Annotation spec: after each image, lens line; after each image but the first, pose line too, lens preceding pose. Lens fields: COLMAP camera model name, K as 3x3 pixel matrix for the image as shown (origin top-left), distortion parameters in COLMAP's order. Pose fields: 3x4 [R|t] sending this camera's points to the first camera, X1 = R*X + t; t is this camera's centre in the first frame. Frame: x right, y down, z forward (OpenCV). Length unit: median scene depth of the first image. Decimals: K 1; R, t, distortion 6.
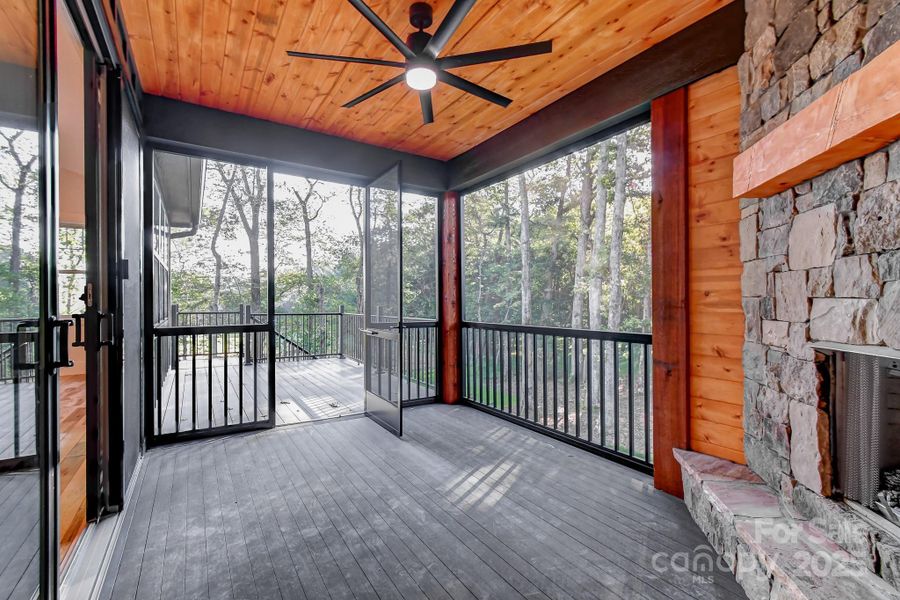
lens RADIAL K [[400.0, 0, 450.0], [0, 400.0, 300.0], [0, 0, 1]] dist [0.000093, -0.000022]
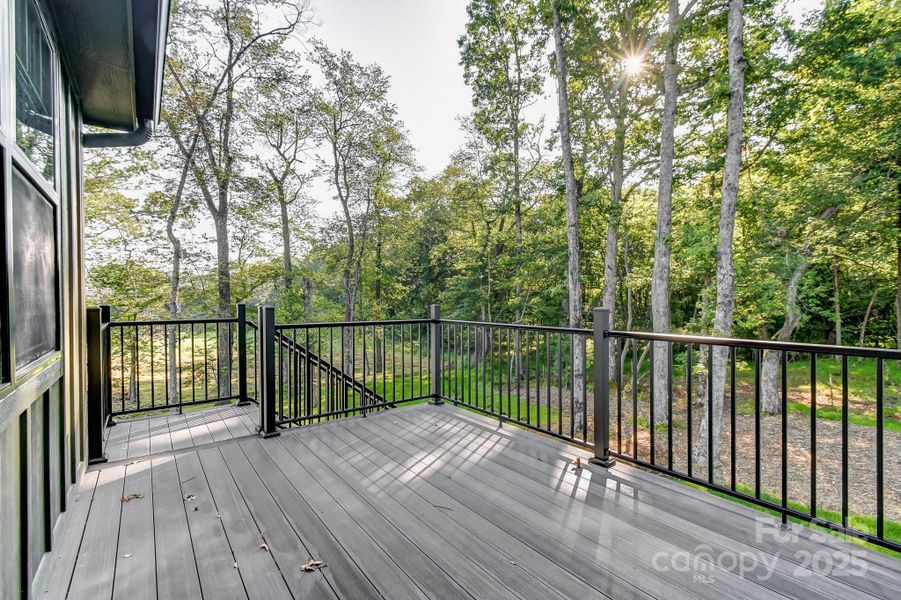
lens RADIAL K [[400.5, 0, 450.5], [0, 400.5, 300.0], [0, 0, 1]] dist [0.000093, -0.000022]
pose [[0.996591, -0.005671, 0.082308, -0.091815], [0.004915, 0.999944, 0.009392, 0.000877], [-0.082356, -0.008956, 0.996563, 0.144679]]
